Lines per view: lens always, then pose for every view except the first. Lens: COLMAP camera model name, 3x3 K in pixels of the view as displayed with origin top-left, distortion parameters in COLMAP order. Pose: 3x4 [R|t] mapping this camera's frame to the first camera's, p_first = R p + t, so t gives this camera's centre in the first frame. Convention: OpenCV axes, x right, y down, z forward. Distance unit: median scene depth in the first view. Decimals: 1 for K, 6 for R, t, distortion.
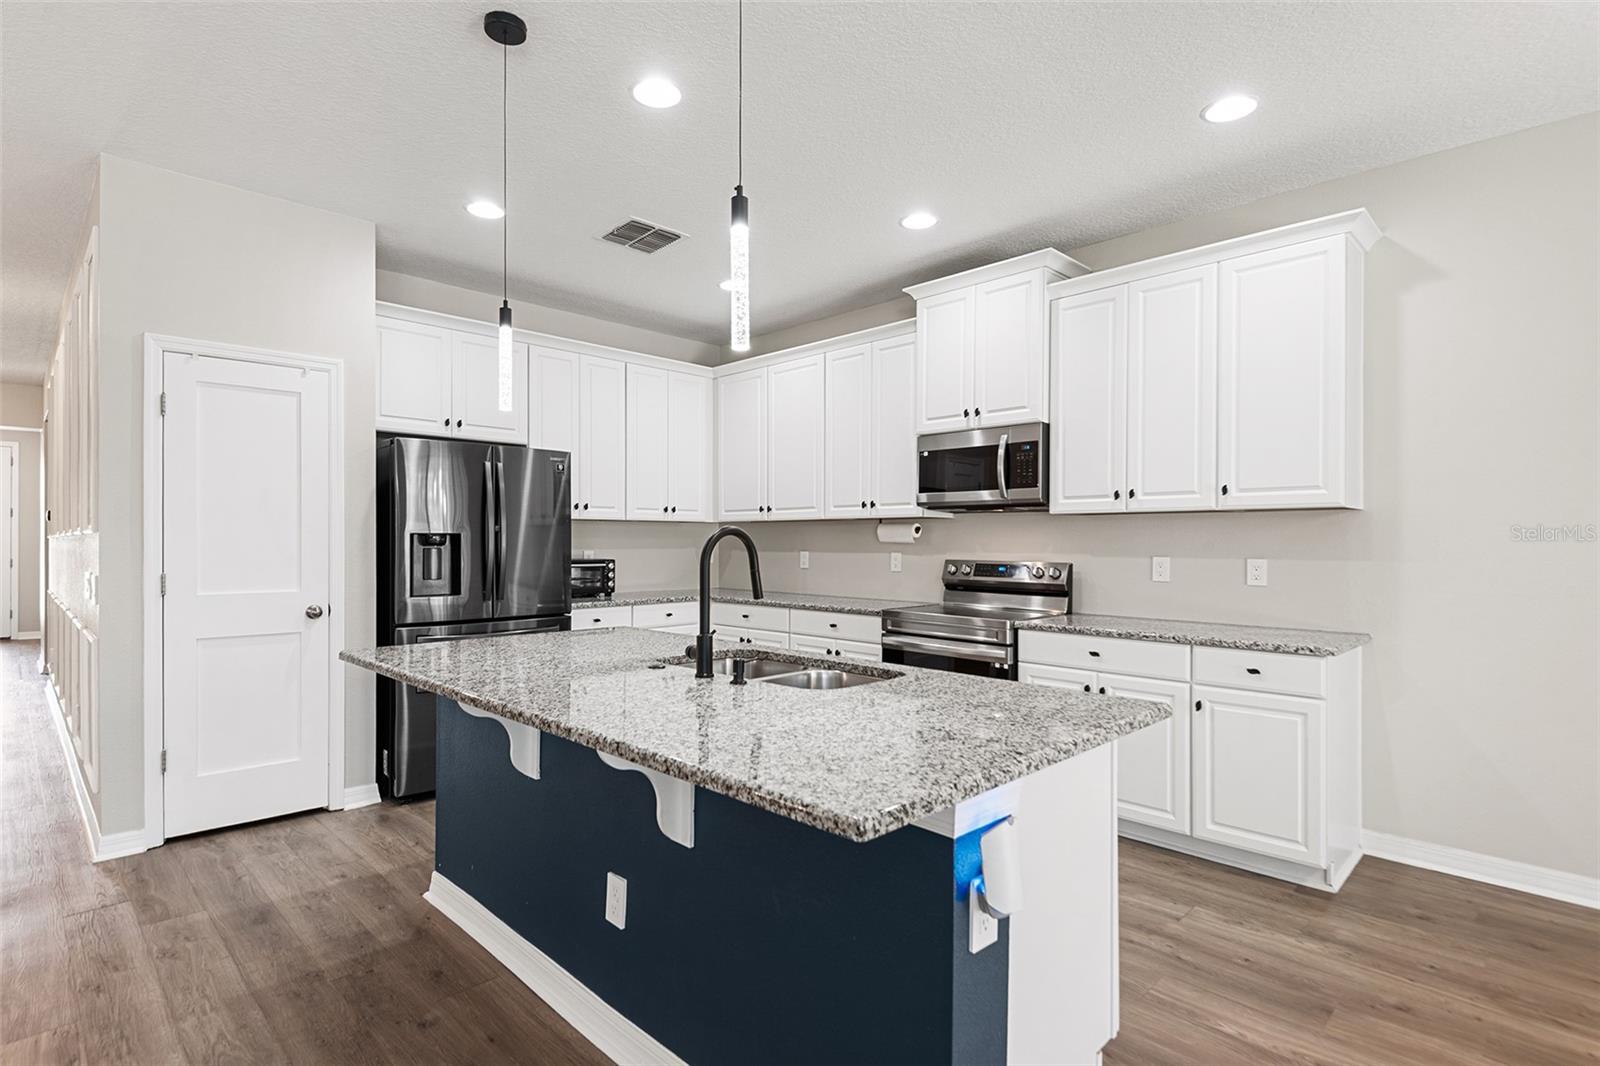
lens RADIAL K [[784.9, 0, 788.1], [0, 784.9, 539.5], [0, 0, 1]] dist [0.032609, -0.031004]
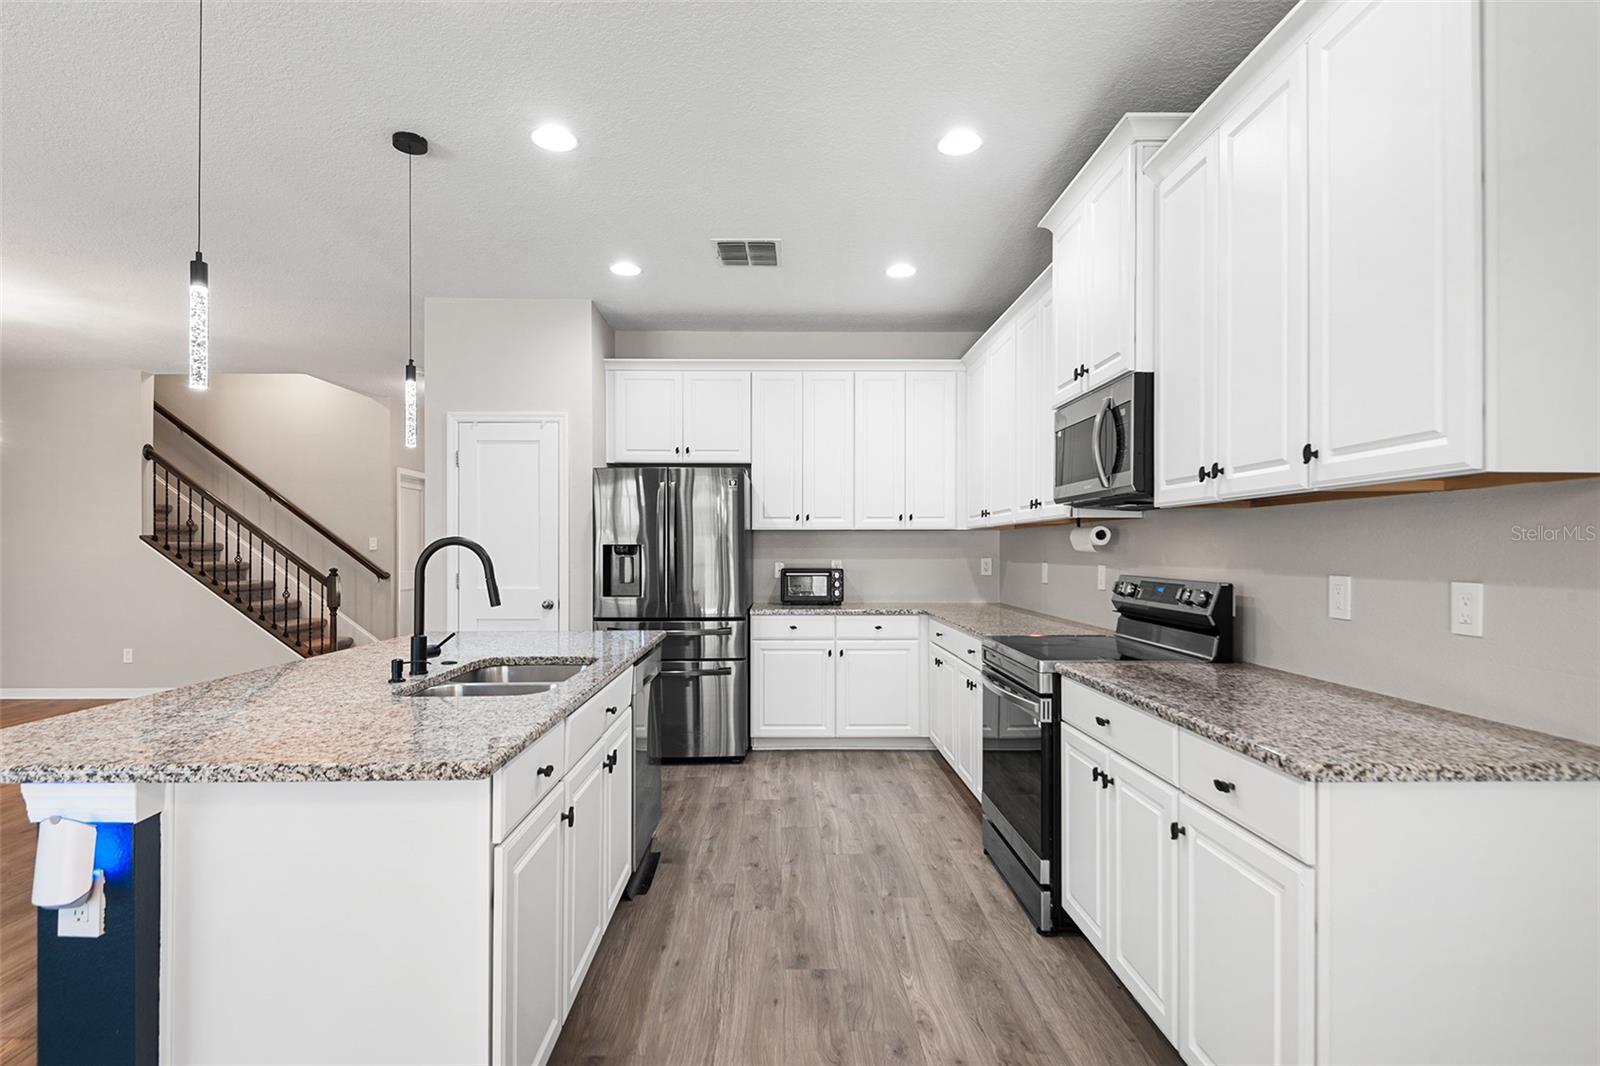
lens RADIAL K [[783.6, 0, 791.8], [0, 783.6, 548.6], [0, 0, 1]] dist [0.029315, -0.029531]
pose [[0.725693, -0.005046, -0.688000, 0.556159], [0.004571, 0.999986, -0.002513, 0.001866], [0.688004, -0.001321, 0.725706, 0.299971]]
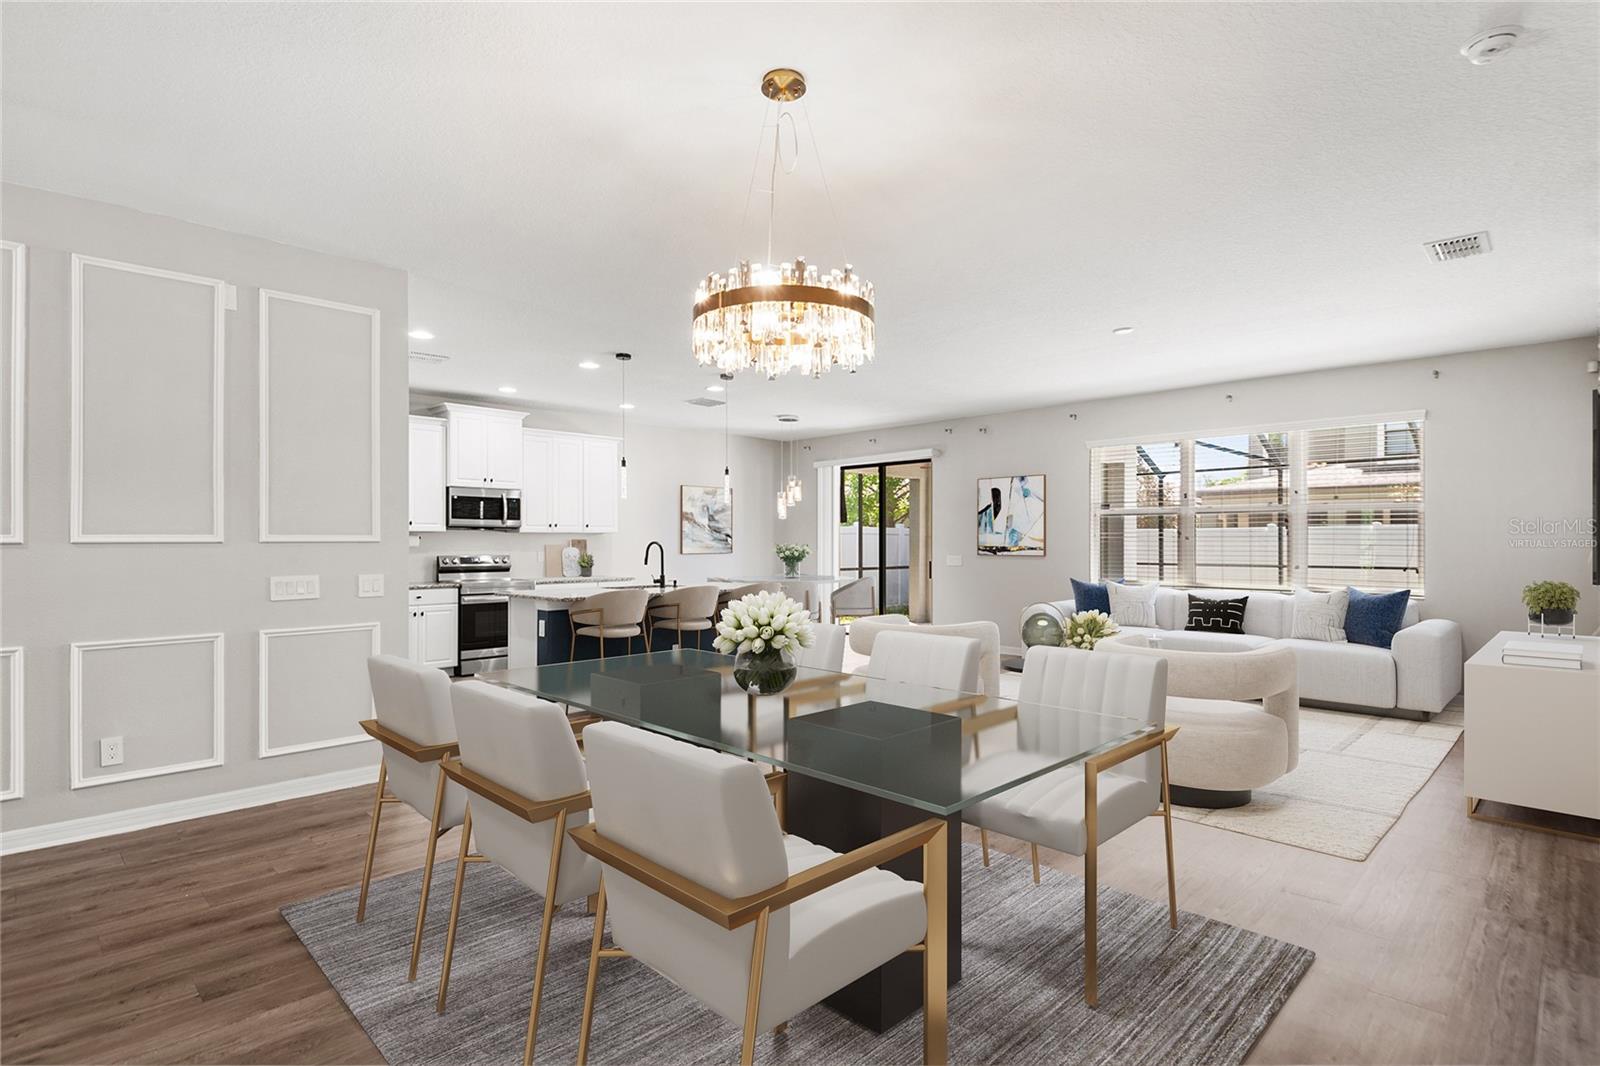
lens RADIAL K [[780.9, 0, 800.0], [0, 780.9, 533.0], [0, 0, 1]] dist [0.022080, -0.029829]
pose [[-0.018441, 0.008943, 0.999790, -1.793121], [-0.001584, 0.999958, -0.008974, -0.012880], [-0.999829, -0.001749, -0.018426, 0.265422]]
